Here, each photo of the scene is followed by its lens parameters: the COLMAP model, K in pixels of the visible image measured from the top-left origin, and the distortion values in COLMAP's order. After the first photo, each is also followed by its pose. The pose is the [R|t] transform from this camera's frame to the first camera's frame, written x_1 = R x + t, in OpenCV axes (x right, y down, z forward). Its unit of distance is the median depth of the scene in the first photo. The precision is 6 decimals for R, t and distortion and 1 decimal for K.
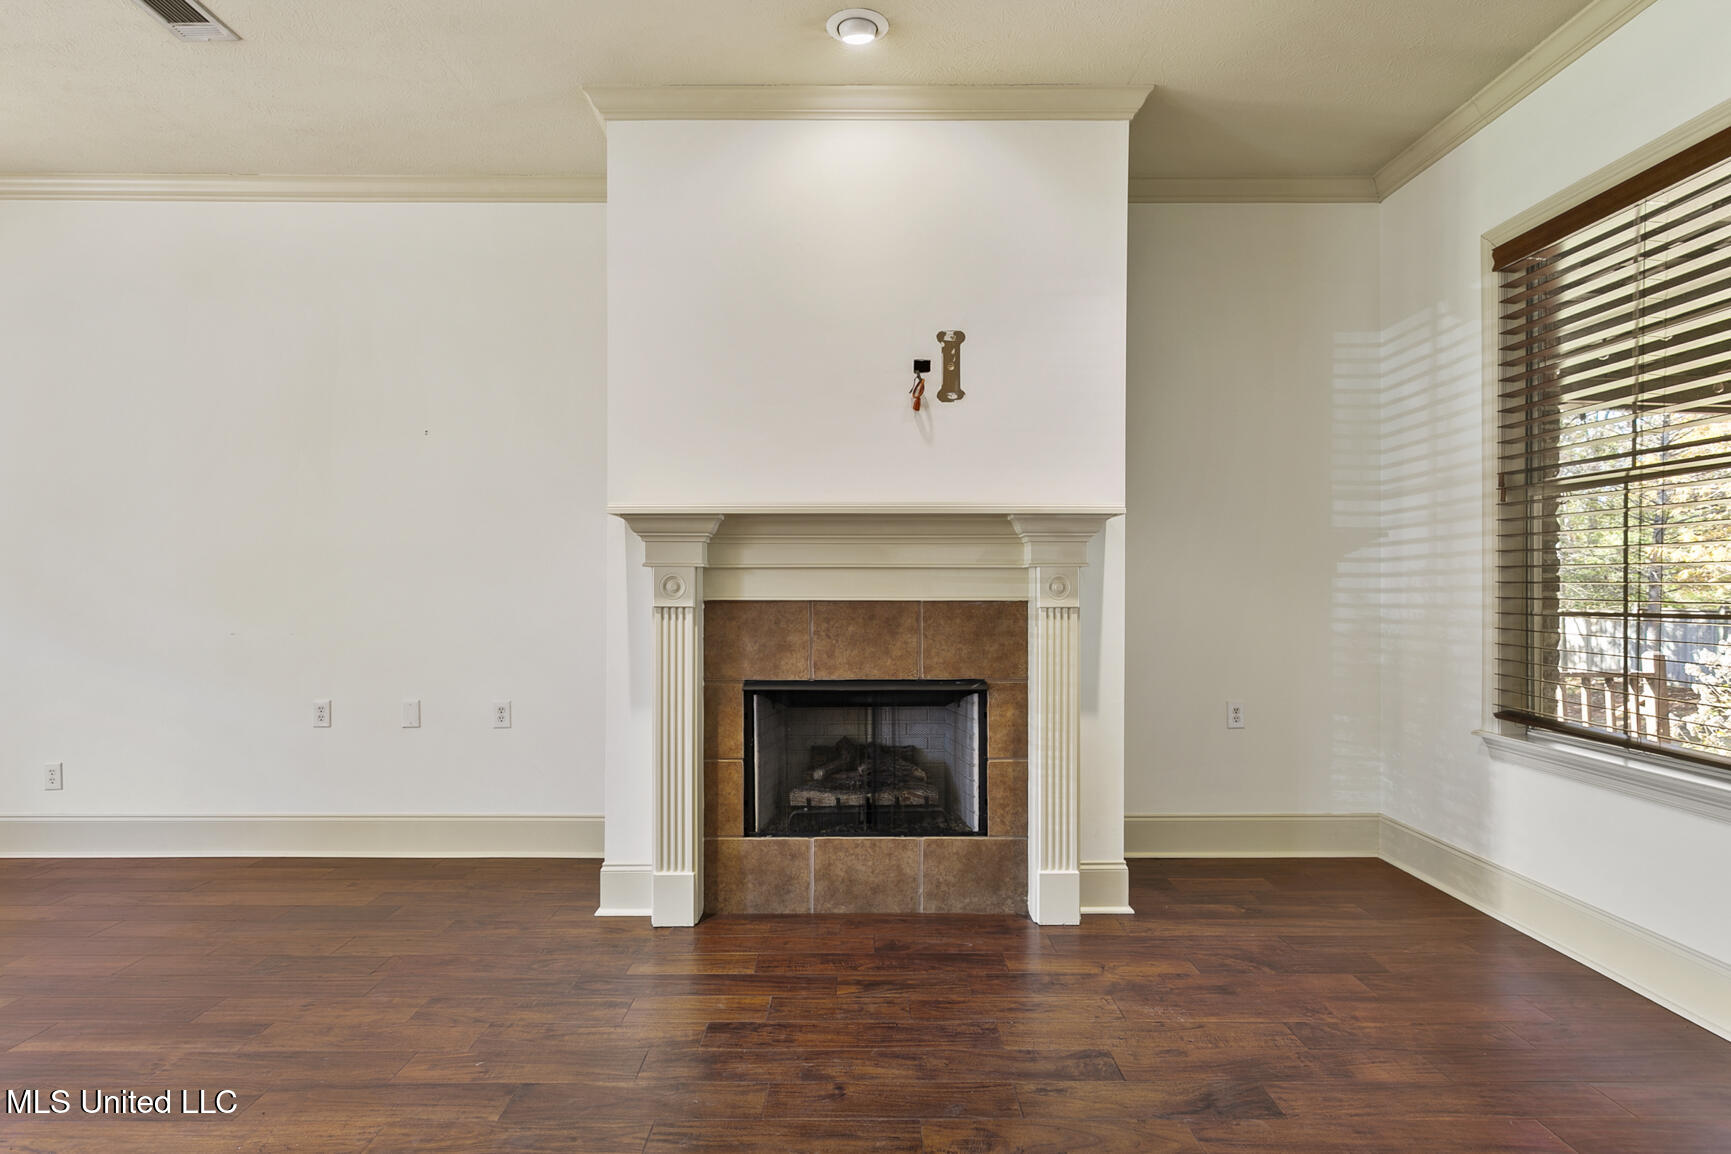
lens RADIAL K [[937.3, 0, 862.1], [0, 937.3, 594.3], [0, 0, 1]] dist [-0.004884, -0.000976]
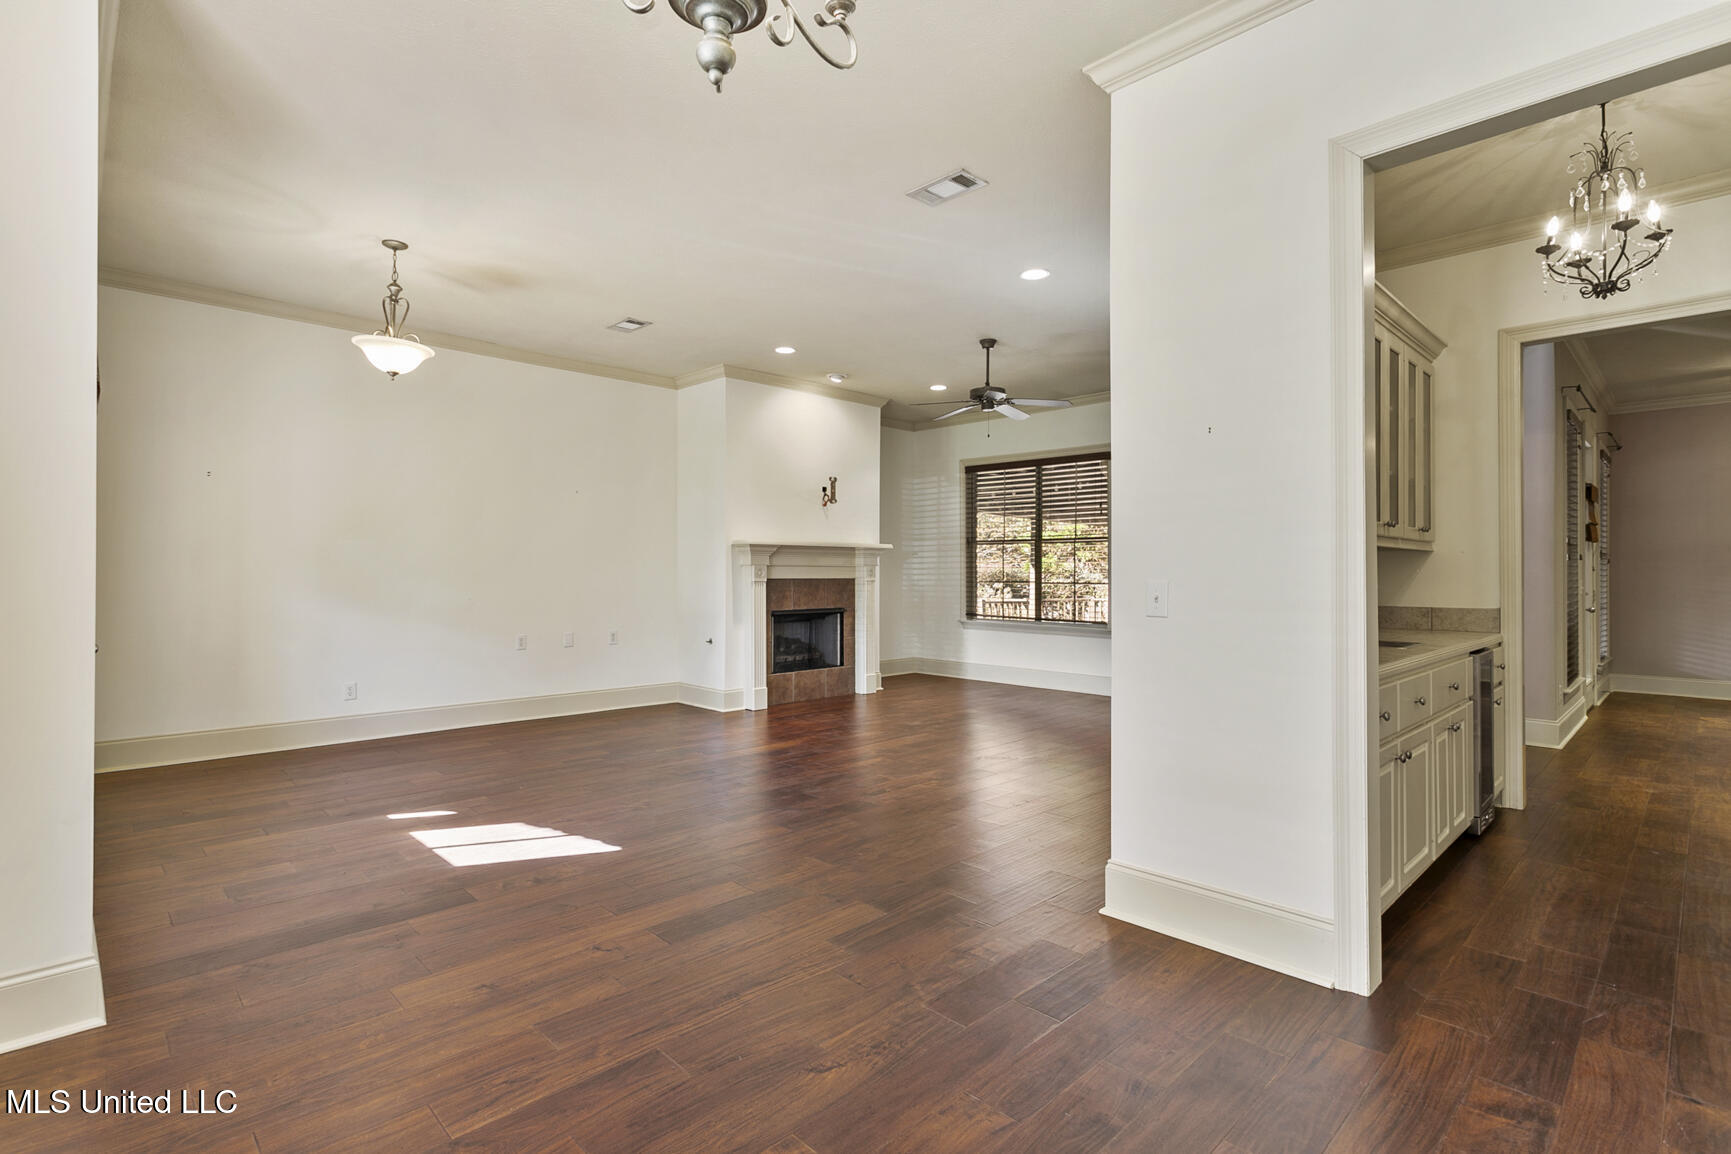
lens RADIAL K [[834.8, 0, 870.5], [0, 834.8, 572.9], [0, 0, 1]] dist [-0.004393, -0.001317]
pose [[0.710550, 0.001727, 0.703645, -1.499505], [-0.000513, 0.999998, -0.001937, -0.005043], [-0.703647, 0.001015, 0.710549, -0.758001]]
